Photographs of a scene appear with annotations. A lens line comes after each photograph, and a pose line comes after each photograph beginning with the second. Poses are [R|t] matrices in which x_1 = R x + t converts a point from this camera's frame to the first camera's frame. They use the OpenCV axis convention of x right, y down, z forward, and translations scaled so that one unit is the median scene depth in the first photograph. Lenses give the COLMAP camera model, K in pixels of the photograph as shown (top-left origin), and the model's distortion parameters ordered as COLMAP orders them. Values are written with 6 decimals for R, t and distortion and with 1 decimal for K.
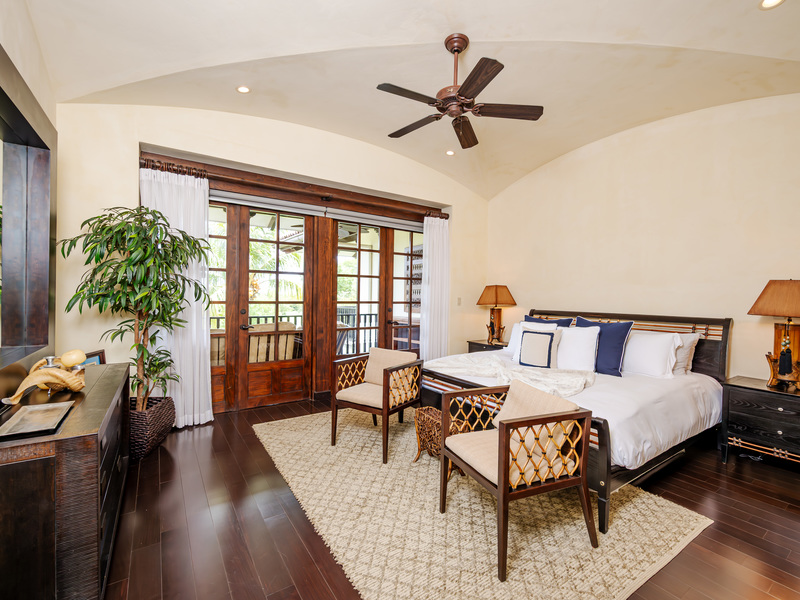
lens RADIAL K [[357.4, 0, 405.6], [0, 357.4, 303.4], [0, 0, 1]] dist [0.004051, 0.000344]
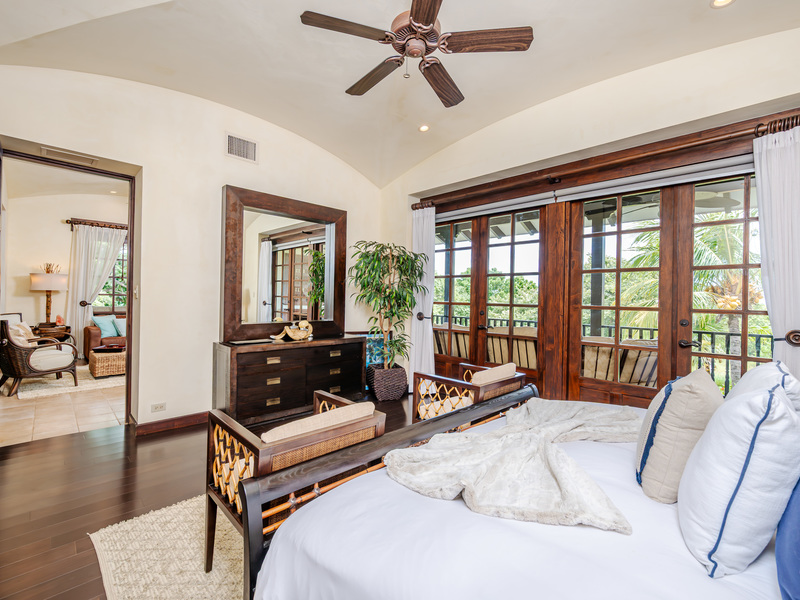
lens RADIAL K [[357.4, 0, 400.5], [0, 357.4, 295.4], [0, 0, 1]] dist [0.004051, 0.000344]
pose [[0.157478, -0.010362, -0.987468, 0.552885], [-0.032493, 0.999349, -0.015669, -0.005717], [0.986988, 0.034553, 0.157038, 0.555757]]
